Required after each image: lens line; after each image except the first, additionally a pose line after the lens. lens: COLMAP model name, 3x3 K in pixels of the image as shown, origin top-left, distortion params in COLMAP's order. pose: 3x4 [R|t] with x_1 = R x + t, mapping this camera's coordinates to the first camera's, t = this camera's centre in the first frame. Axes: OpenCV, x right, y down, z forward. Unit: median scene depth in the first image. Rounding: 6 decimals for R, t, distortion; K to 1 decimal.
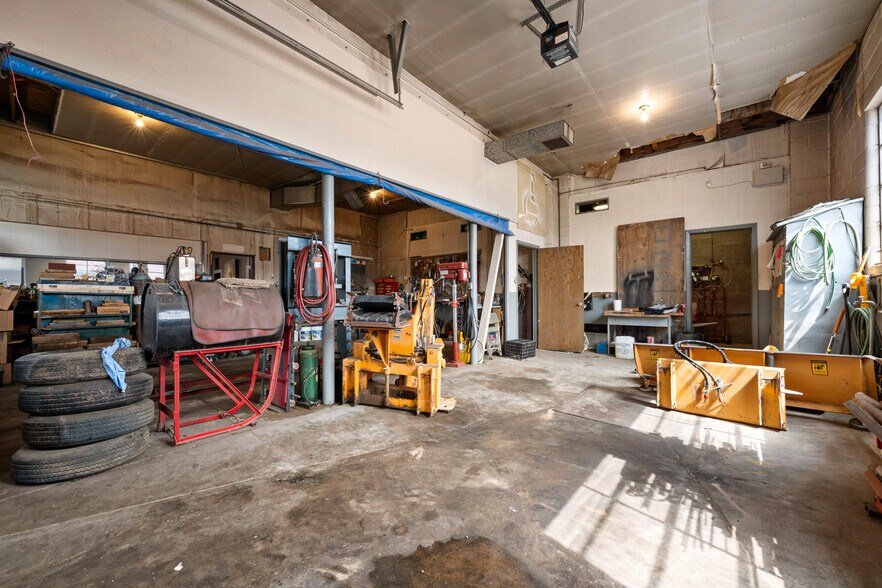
lens RADIAL K [[348.1, 0, 443.3], [0, 348.1, 295.8], [0, 0, 1]] dist [-0.012585, 0.000592]
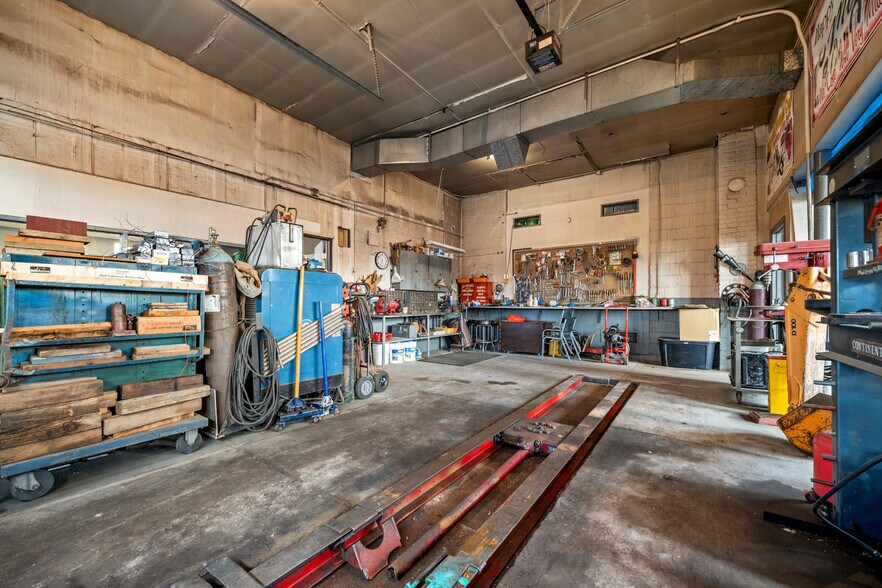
lens RADIAL K [[348.1, 0, 439.0], [0, 348.1, 303.7], [0, 0, 1]] dist [-0.012585, 0.000592]
pose [[0.998266, 0.007248, 0.058418, -0.504272], [-0.007709, 0.999941, 0.007667, 0.005328], [-0.058359, -0.008104, 0.998263, 0.413449]]
